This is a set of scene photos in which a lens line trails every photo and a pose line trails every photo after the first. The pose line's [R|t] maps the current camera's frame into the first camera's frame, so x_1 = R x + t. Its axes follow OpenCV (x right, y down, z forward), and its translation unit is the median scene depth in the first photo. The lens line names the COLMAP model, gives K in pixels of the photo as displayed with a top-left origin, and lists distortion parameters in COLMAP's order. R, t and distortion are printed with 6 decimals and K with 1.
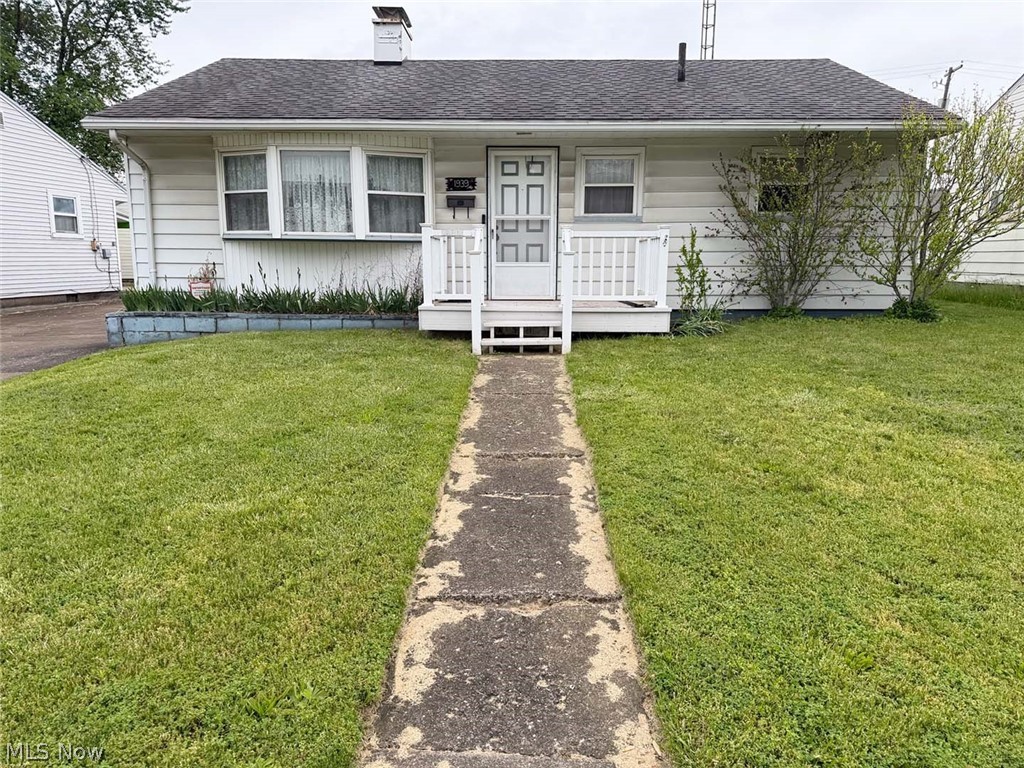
lens RADIAL K [[699.9, 0, 504.2], [0, 699.9, 381.7], [0, 0, 1]] dist [0.107483, -0.104322]
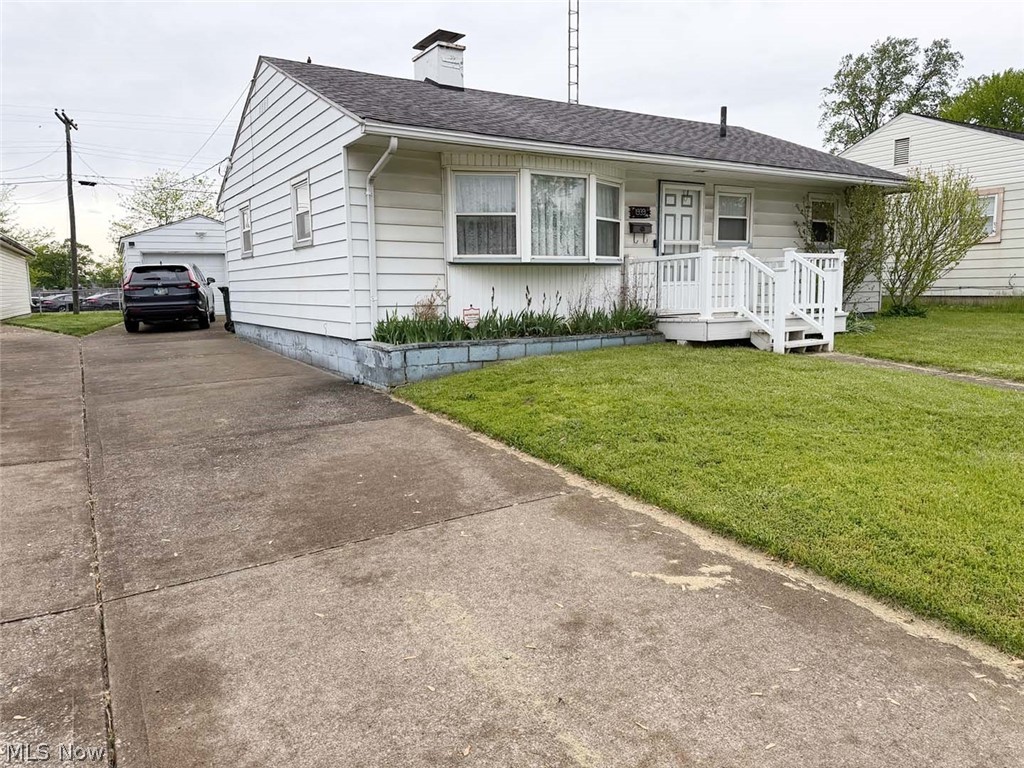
lens RADIAL K [[699.9, 0, 504.2], [0, 699.9, 381.7], [0, 0, 1]] dist [0.107483, -0.104322]
pose [[0.850931, -0.087411, 0.517954, -0.839646], [0.105174, 0.994441, -0.004962, -0.032570], [-0.514641, 0.058698, 0.855394, 0.176625]]
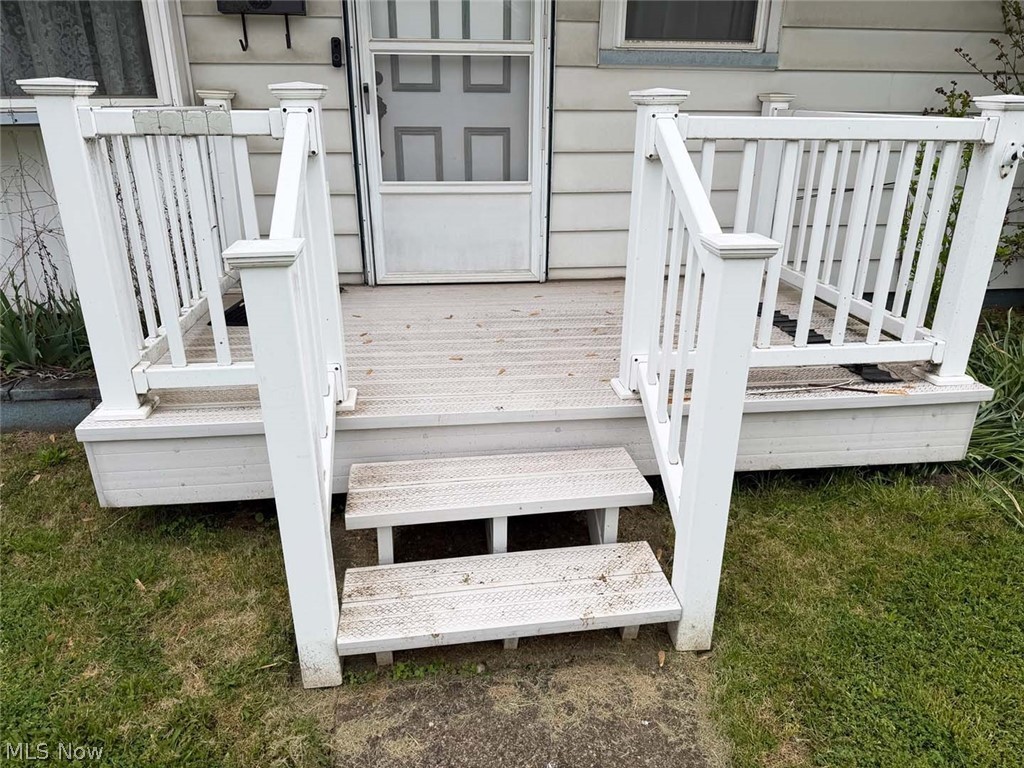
lens RADIAL K [[718.5, 0, 512.0], [0, 718.5, 384.0], [0, 0, 1]] dist [0.003754, 0.000176]
pose [[0.987726, -0.053426, 0.146777, -0.005380], [0.020014, 0.975228, 0.220295, -0.151092], [-0.154910, -0.214653, 0.964327, 0.623676]]
